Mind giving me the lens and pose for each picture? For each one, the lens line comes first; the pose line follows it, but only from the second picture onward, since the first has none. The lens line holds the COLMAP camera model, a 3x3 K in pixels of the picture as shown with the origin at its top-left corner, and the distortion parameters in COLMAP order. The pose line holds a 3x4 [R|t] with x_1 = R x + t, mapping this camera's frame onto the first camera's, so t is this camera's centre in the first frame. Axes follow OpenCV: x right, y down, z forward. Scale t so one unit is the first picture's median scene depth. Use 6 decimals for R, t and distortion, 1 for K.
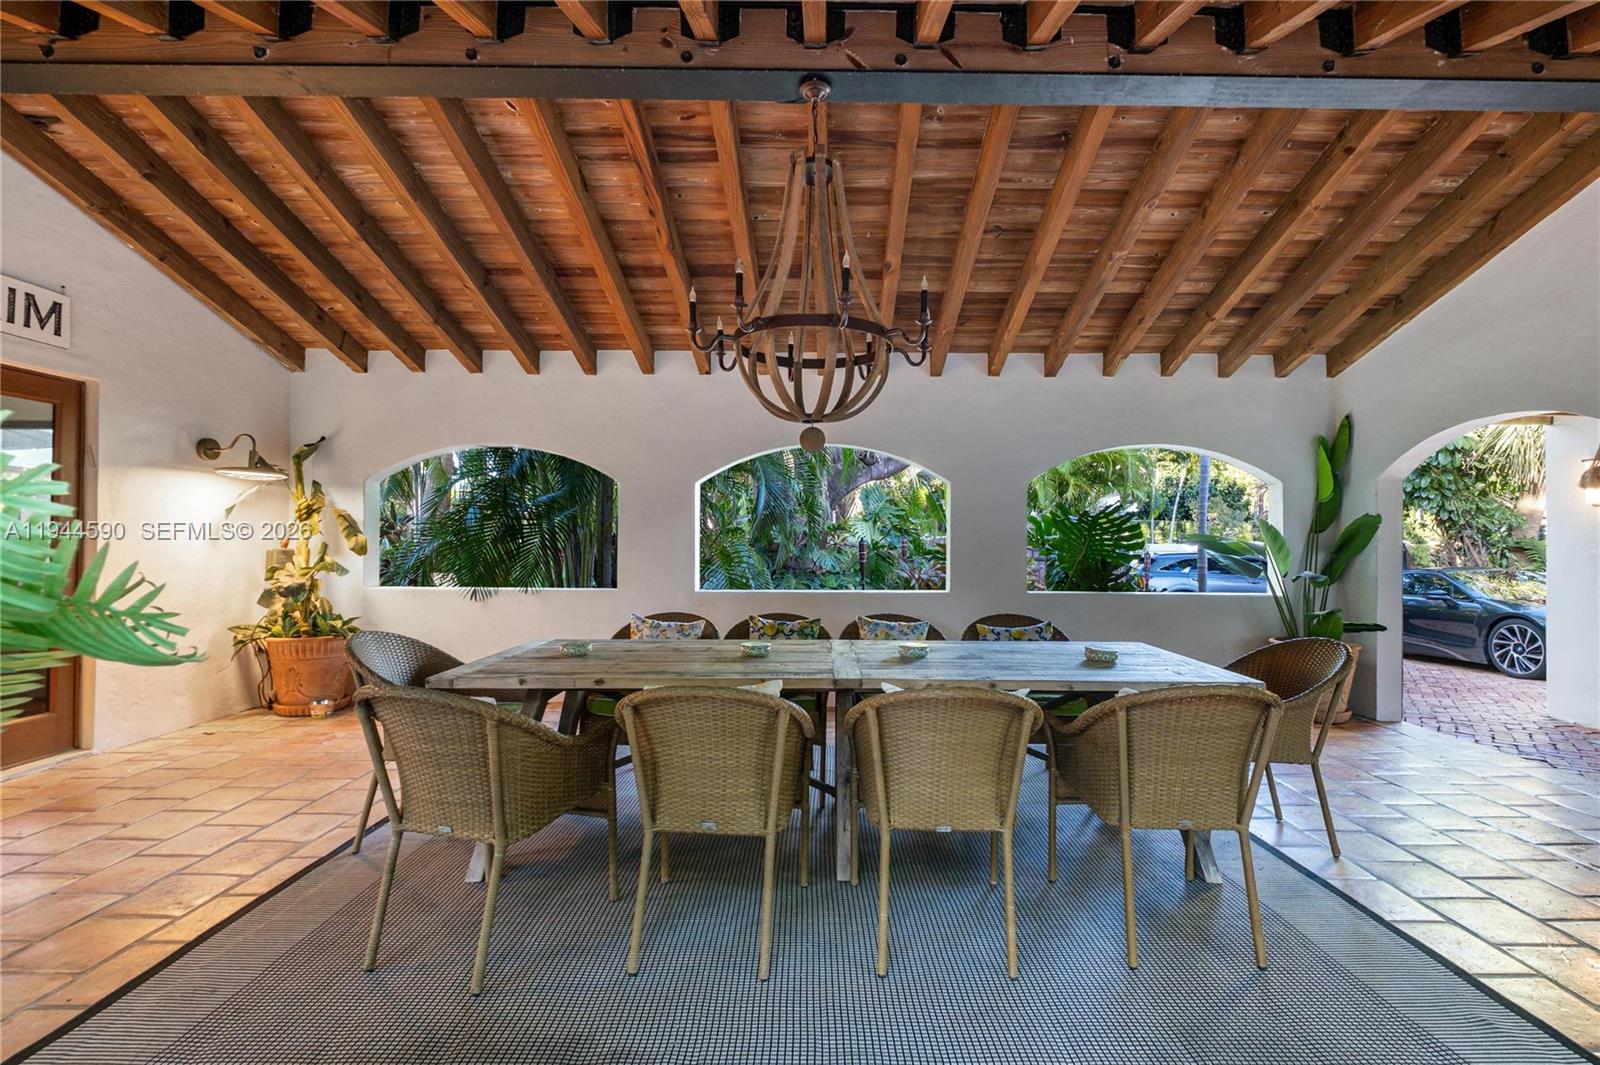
lens RADIAL K [[705.8, 0, 798.9], [0, 705.8, 531.6], [0, 0, 1]] dist [-0.002078, -0.000035]
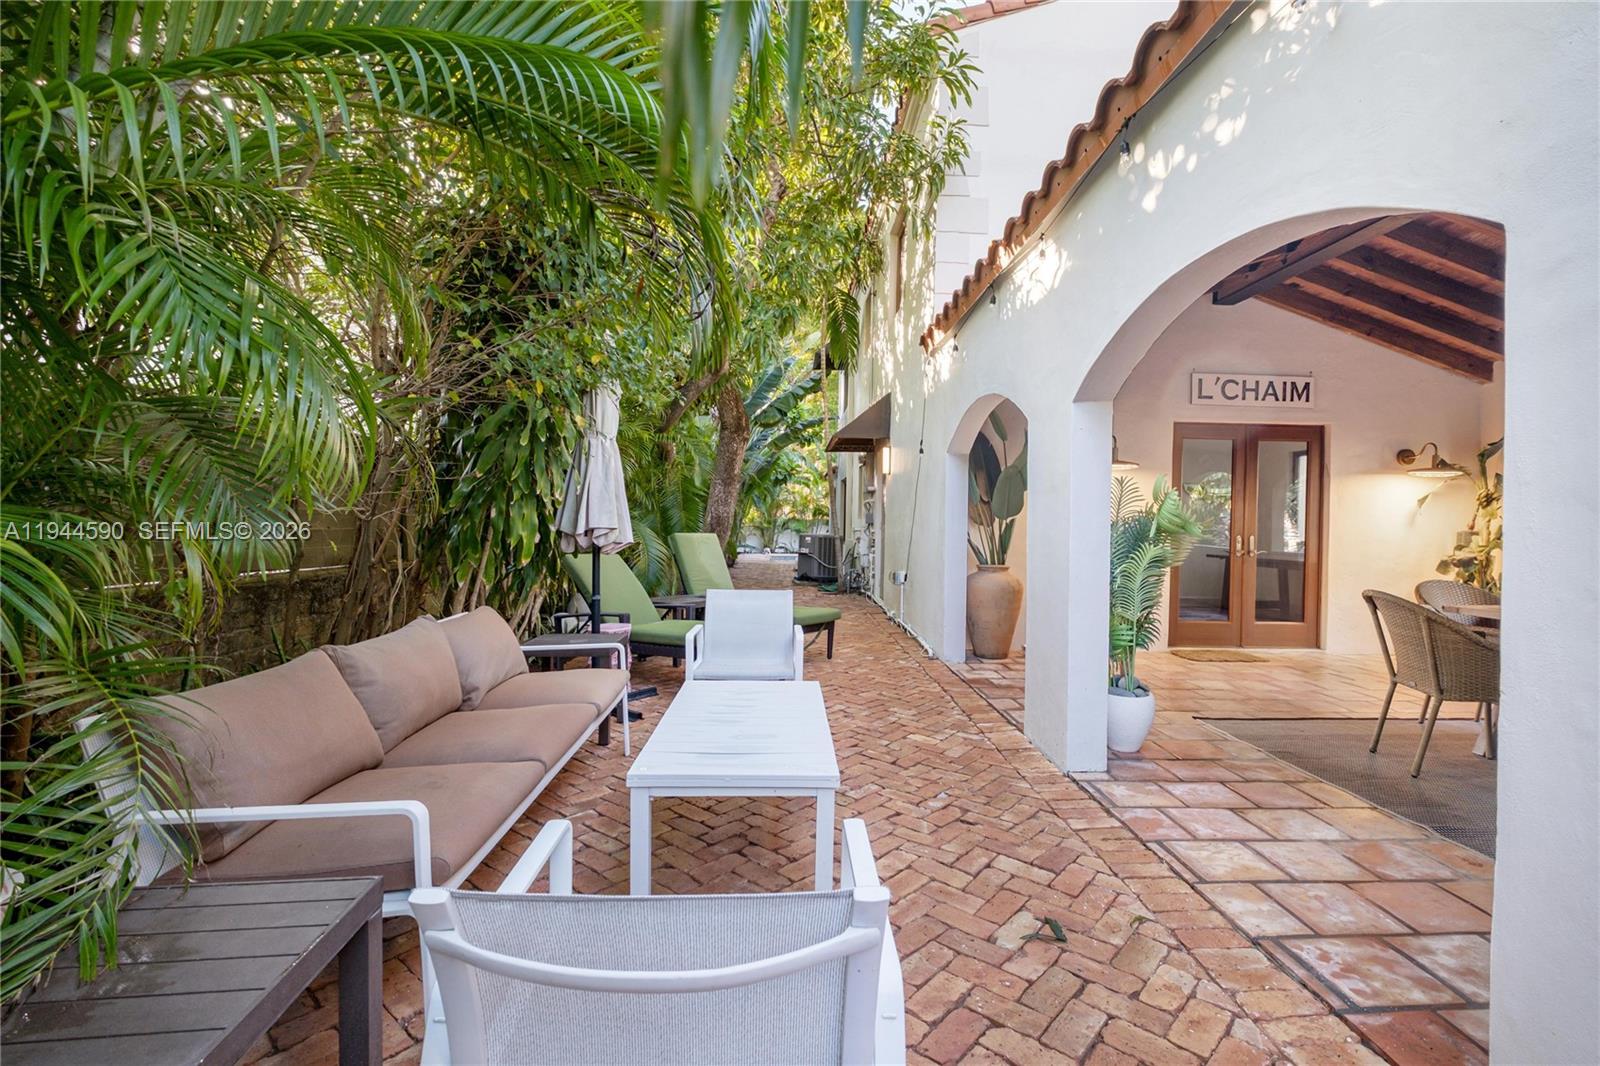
lens RADIAL K [[705.8, 0, 801.3], [0, 705.8, 531.6], [0, 0, 1]] dist [-0.002078, -0.000035]
pose [[0.036648, 0.007591, -0.999299, 0.524285], [-0.001054, 0.999971, 0.007557, 0.020594], [0.999328, 0.000776, 0.036655, -0.246170]]
